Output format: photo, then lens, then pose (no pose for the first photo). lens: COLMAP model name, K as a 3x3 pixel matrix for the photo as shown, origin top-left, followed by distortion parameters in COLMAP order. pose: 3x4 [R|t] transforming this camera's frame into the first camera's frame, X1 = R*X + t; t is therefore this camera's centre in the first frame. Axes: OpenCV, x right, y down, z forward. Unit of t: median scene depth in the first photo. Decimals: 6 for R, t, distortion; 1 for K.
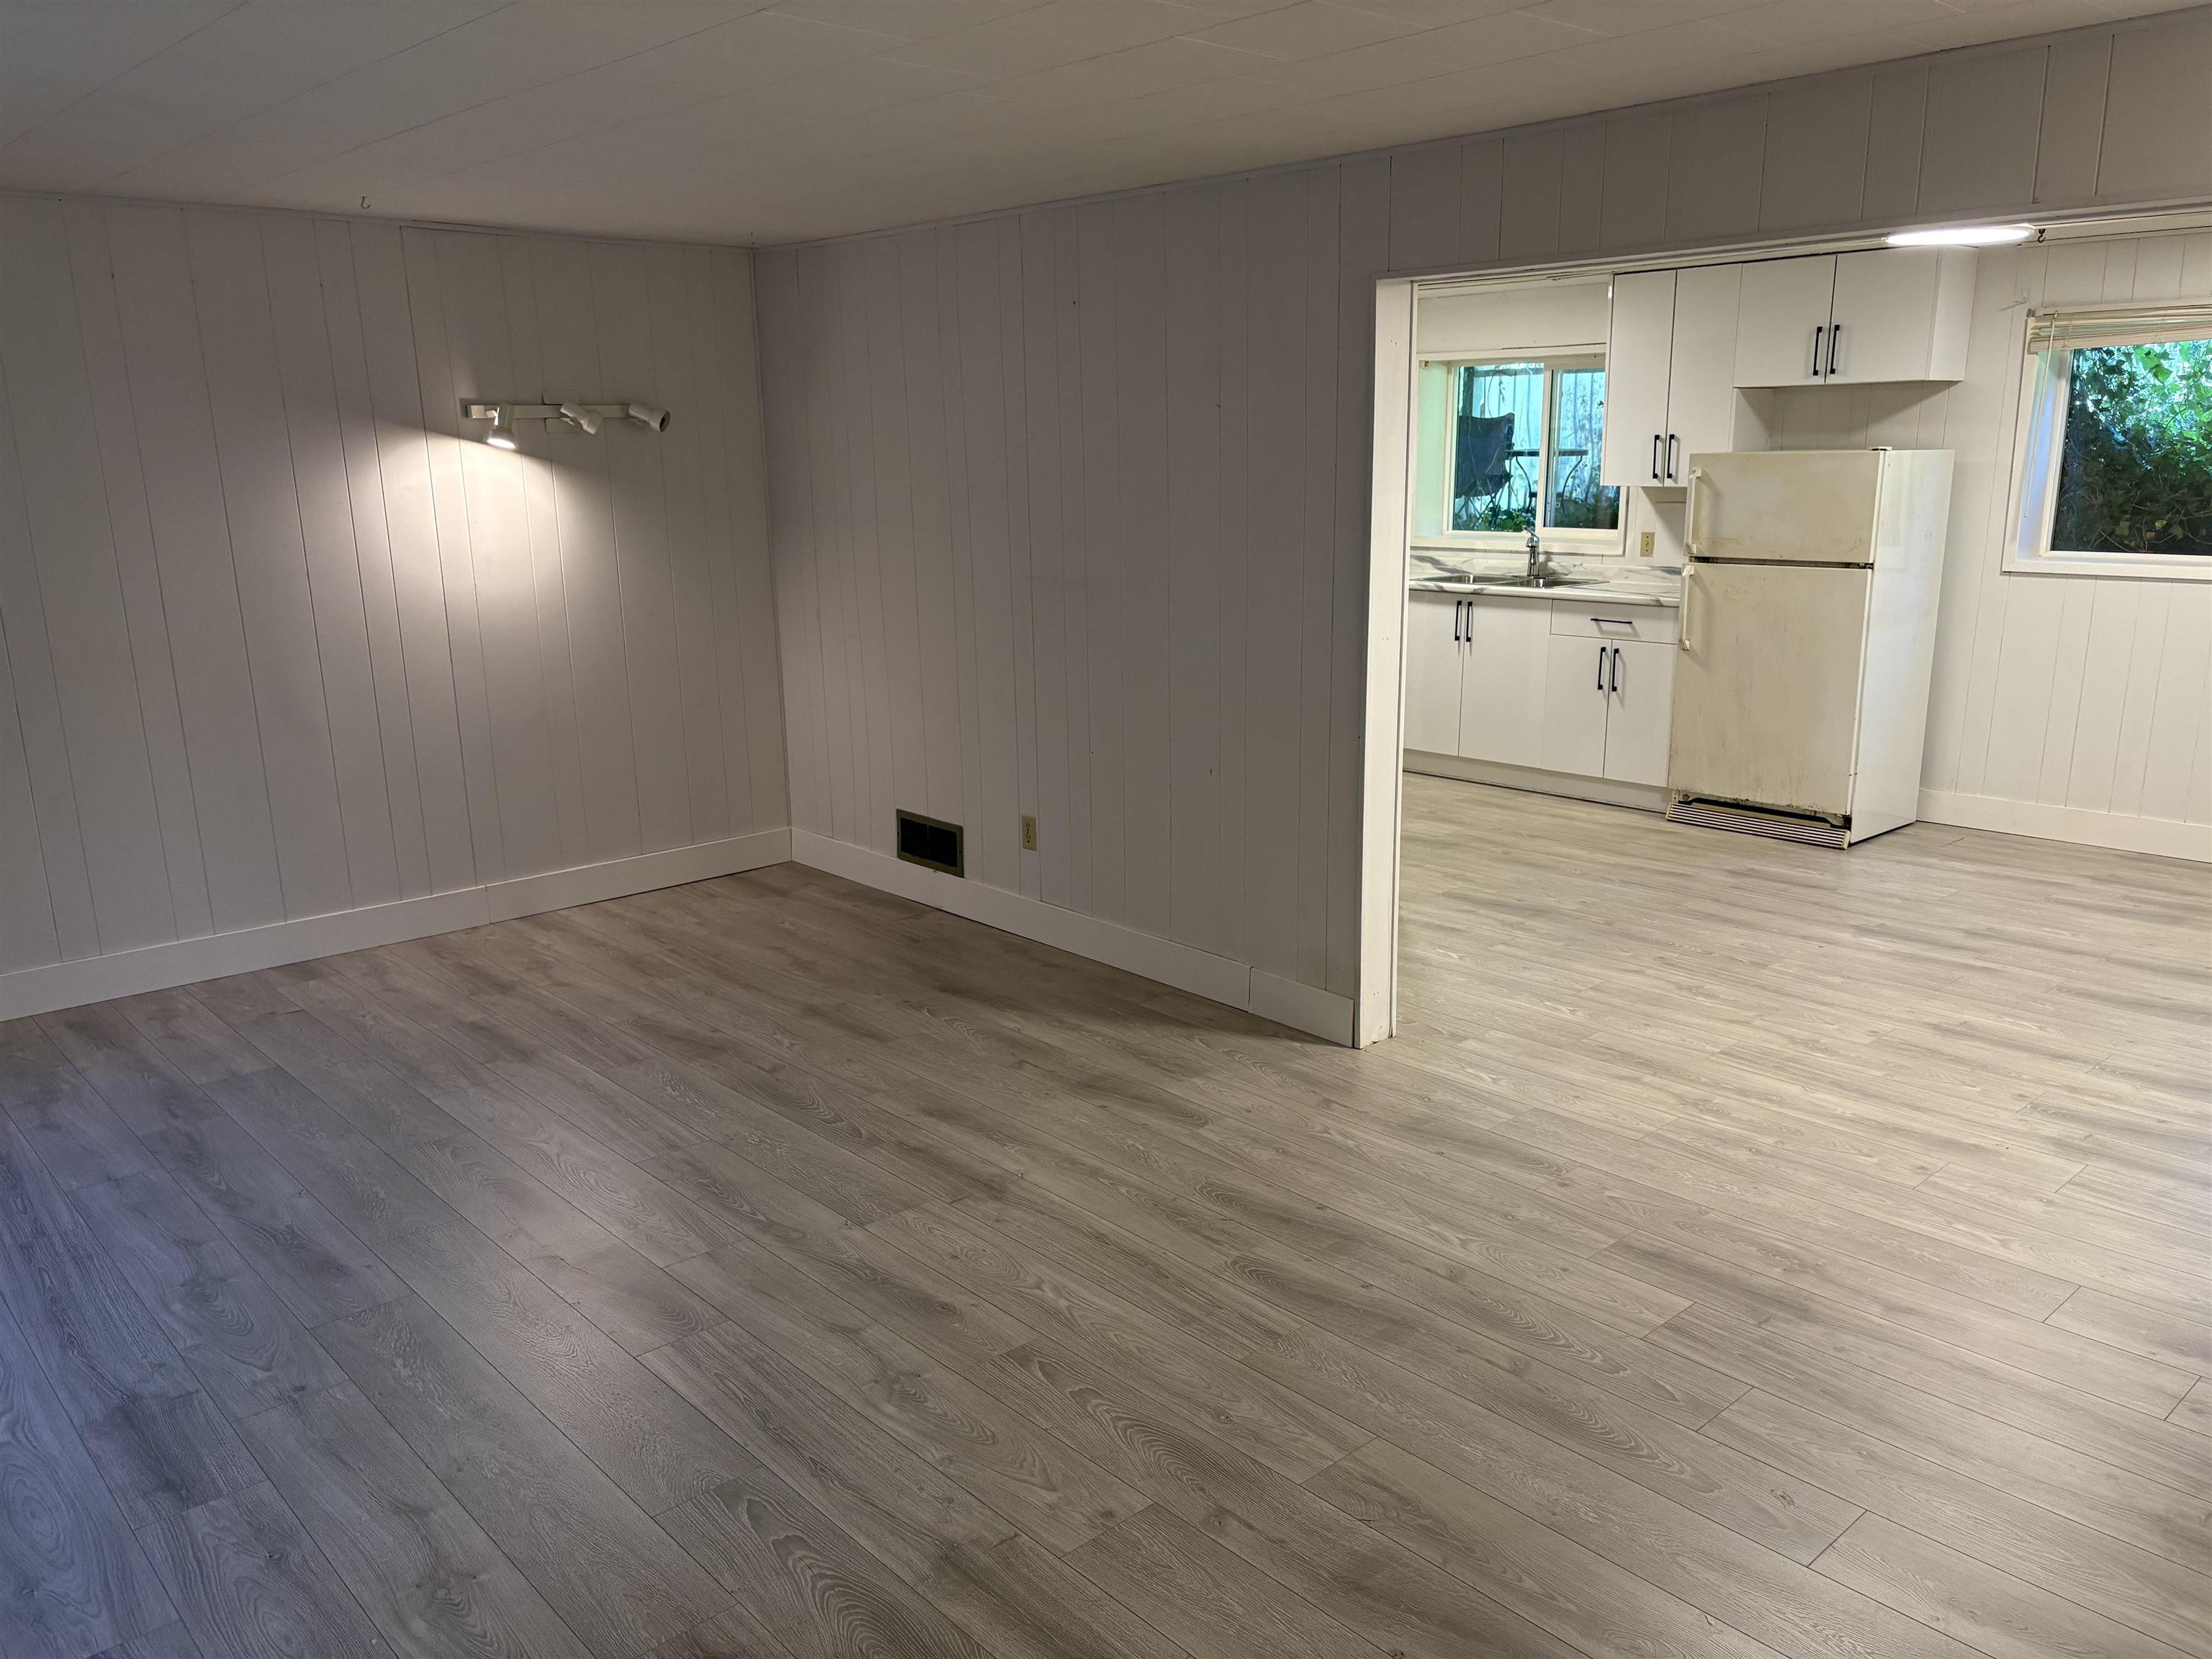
lens RADIAL K [[1667.4, 0, 1128.2], [0, 1667.4, 829.8], [0, 0, 1]] dist [0.031849, -0.036824]
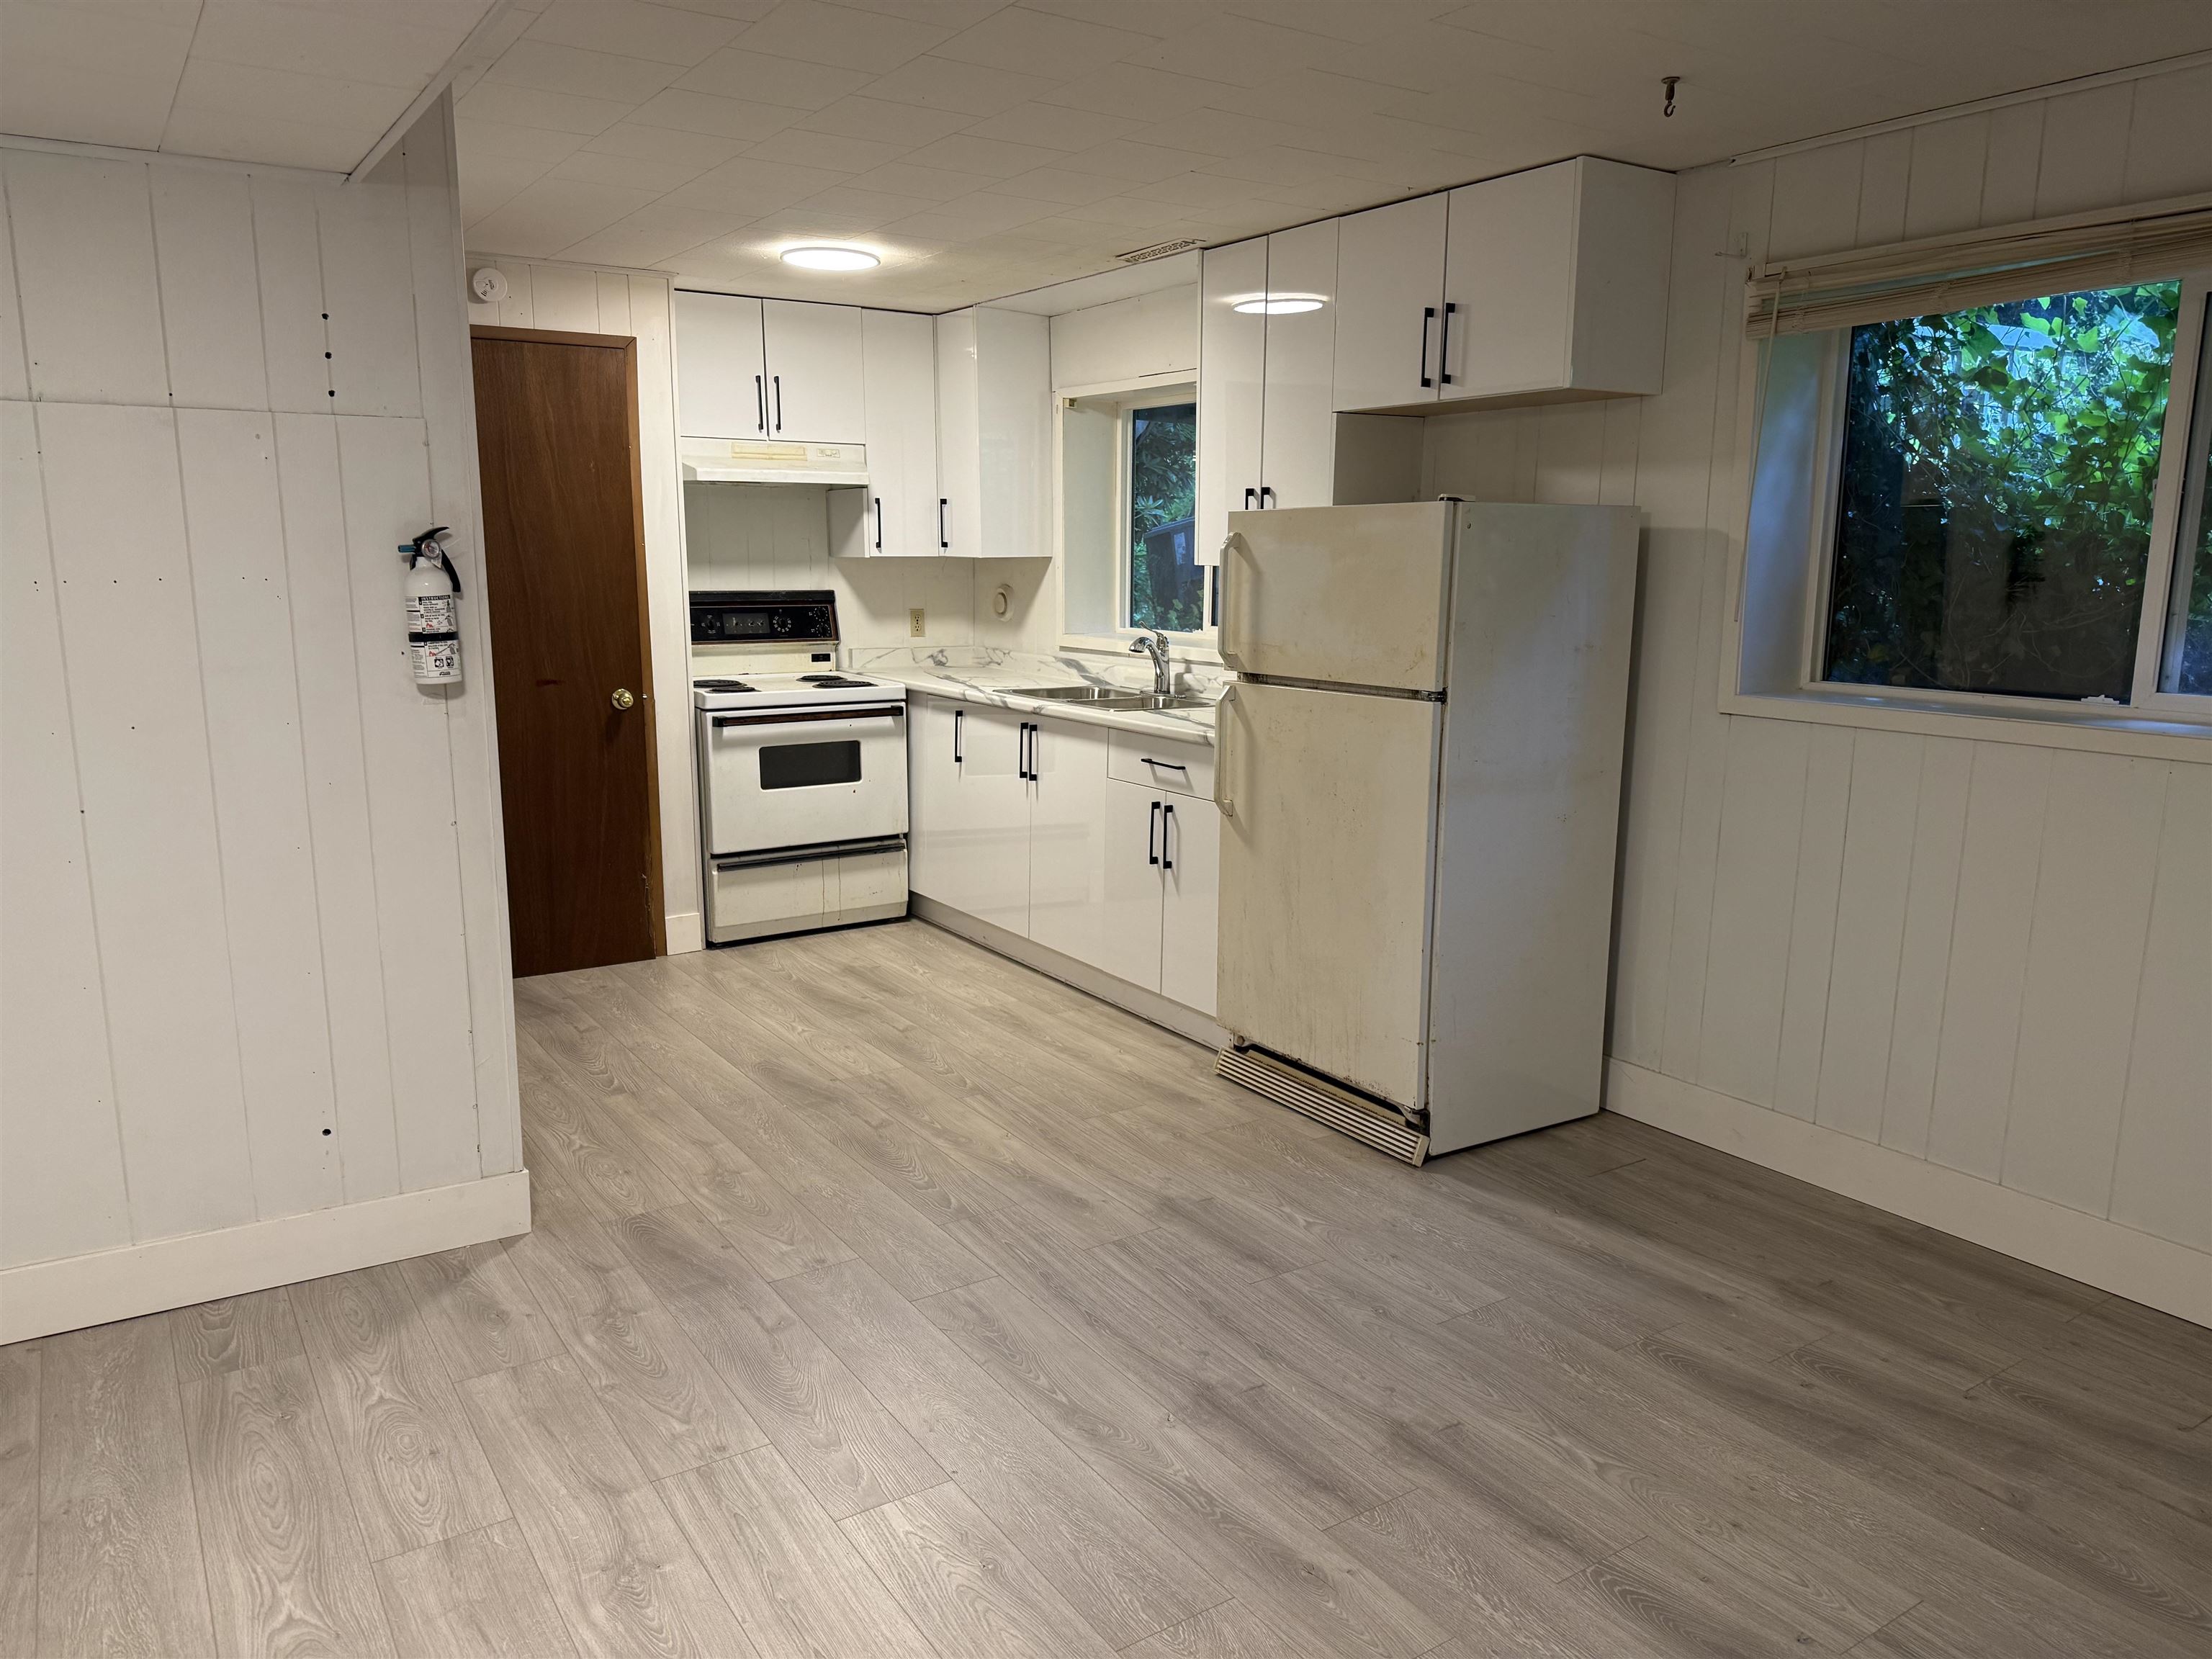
lens RADIAL K [[1528.7, 0, 1092.0], [0, 1528.7, 842.1], [0, 0, 1]] dist [0.035491, -0.062437]
pose [[0.986601, 0.048493, -0.155776, 0.386841], [-0.054850, 0.997817, -0.036774, -0.075670], [0.153652, 0.044825, 0.987108, 0.430374]]
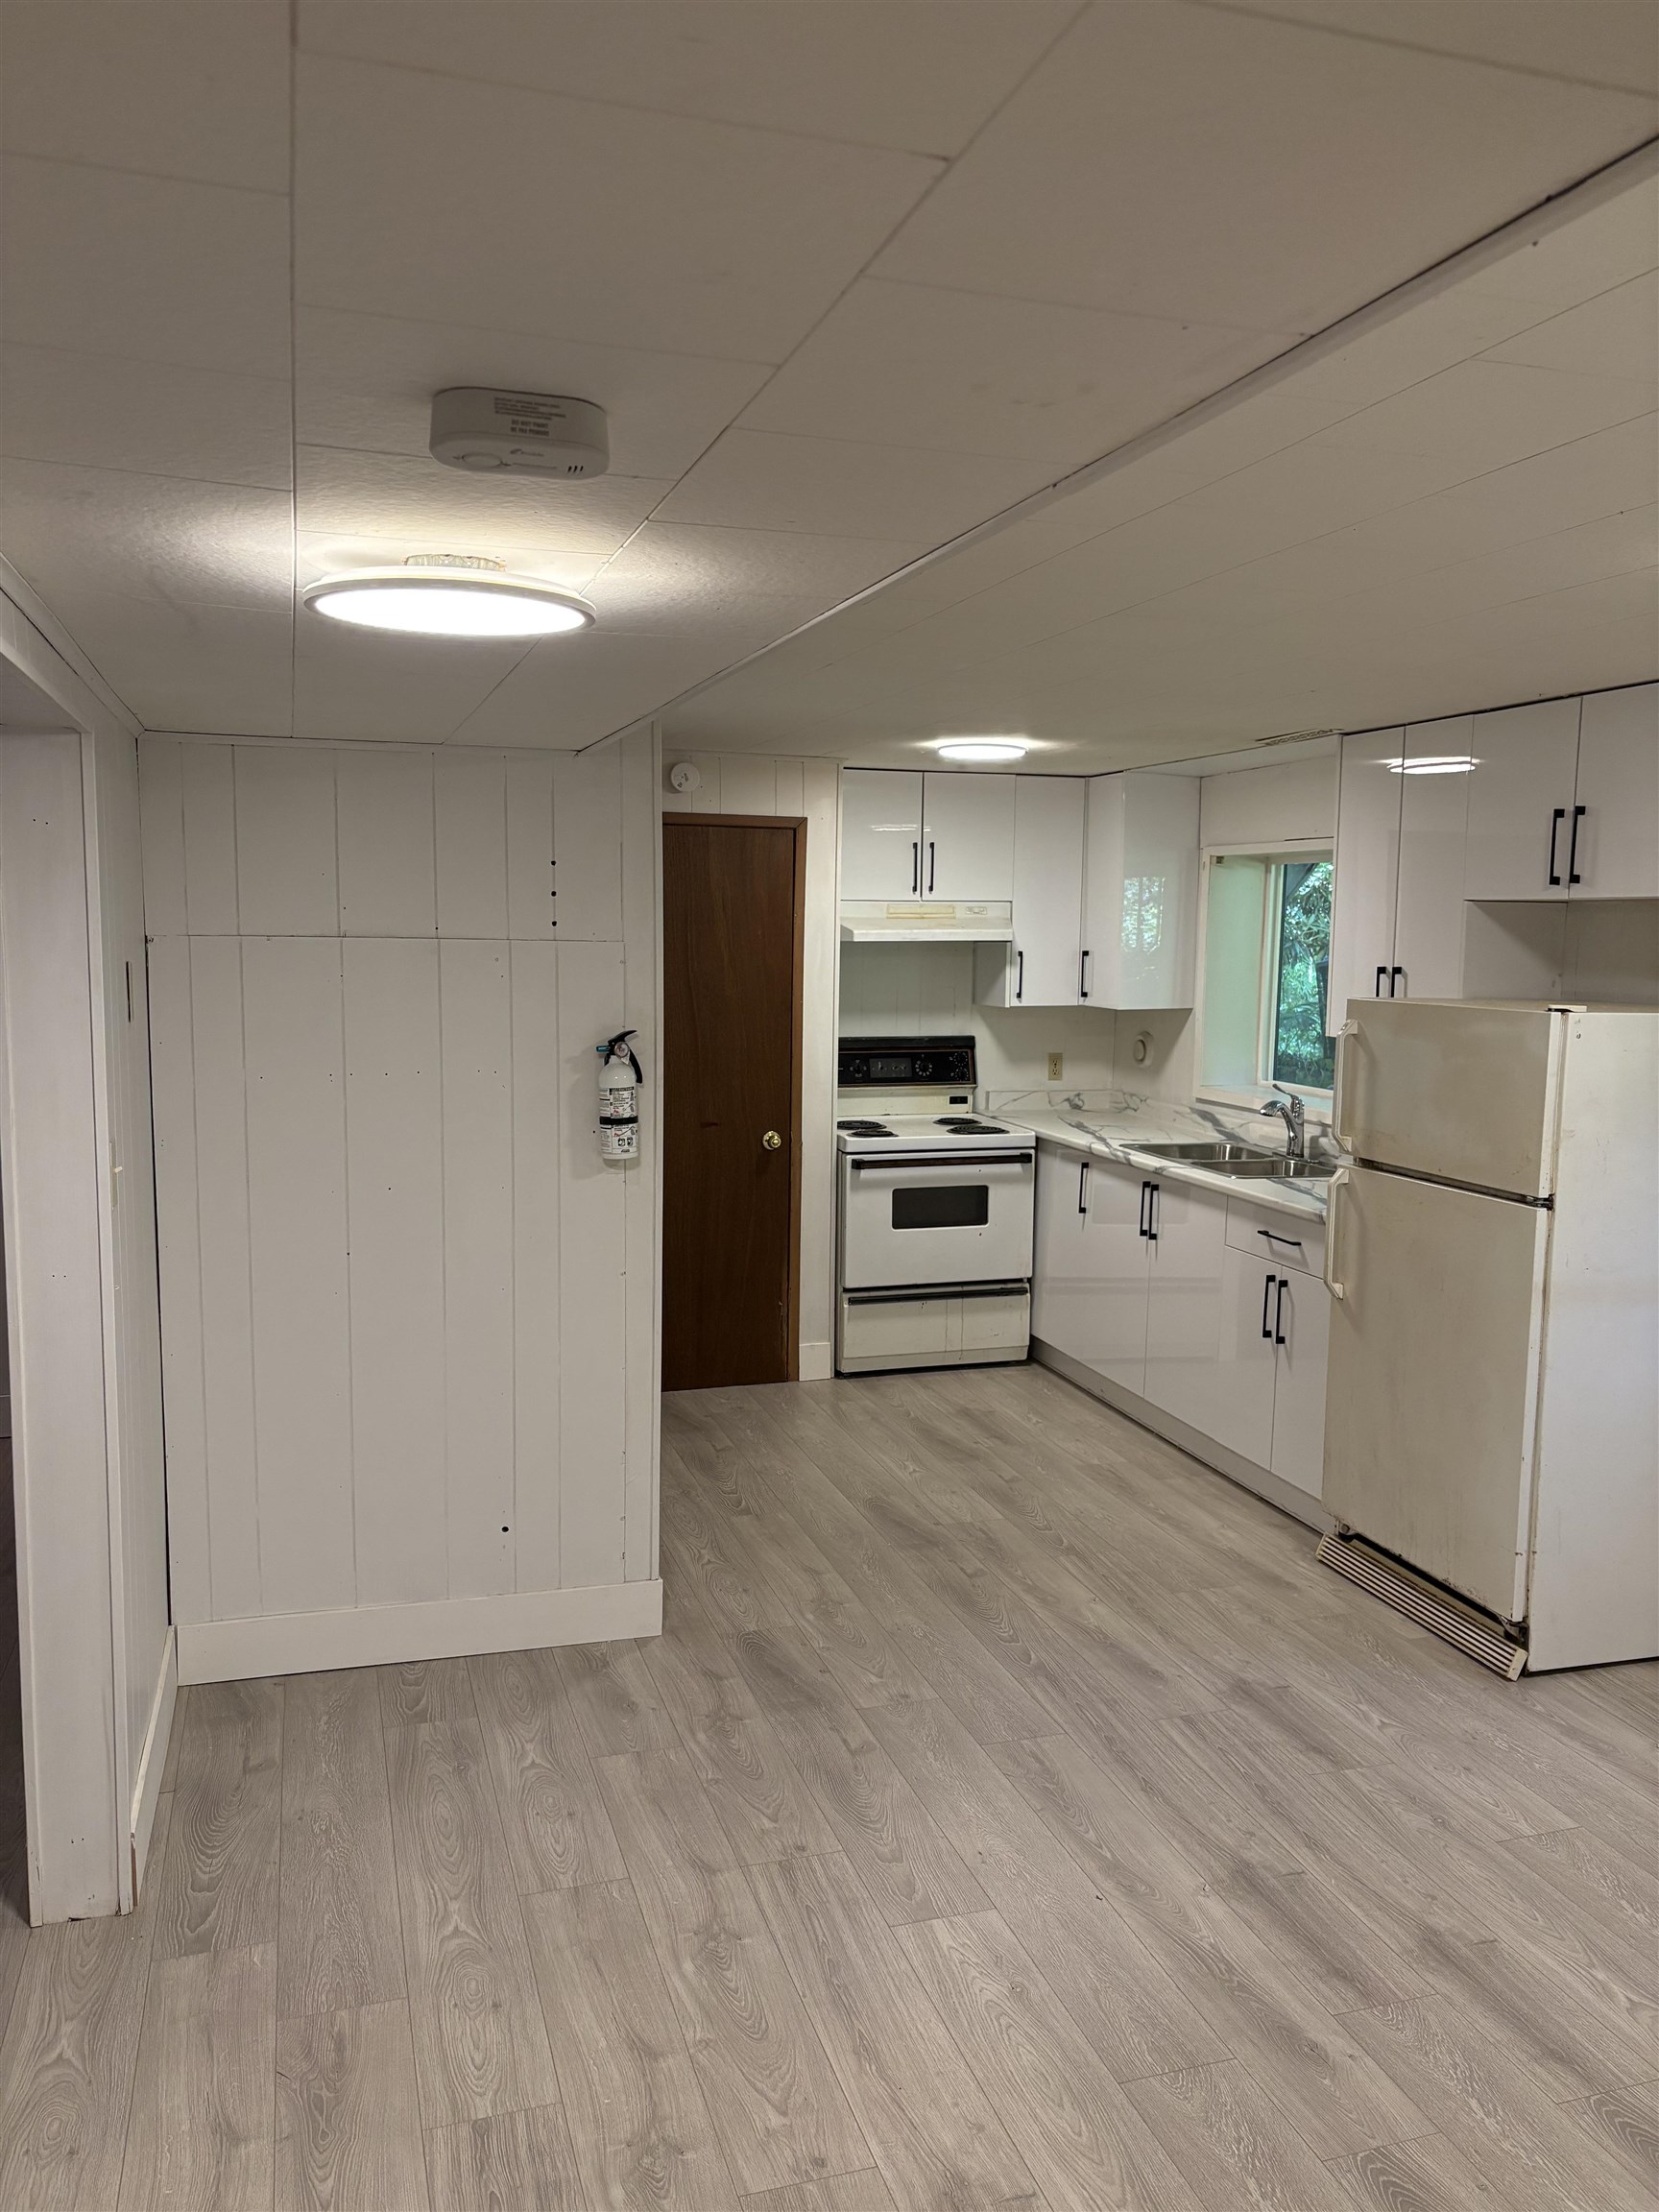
lens RADIAL K [[1667.4, 0, 824.0], [0, 1667.4, 1105.8], [0, 0, 1]] dist [0.031849, -0.036824]
pose [[0.904954, 0.072450, -0.419297, 0.433698], [-0.122950, 0.987888, -0.094663, -0.099008], [0.407360, 0.137218, 0.902901, 0.343428]]
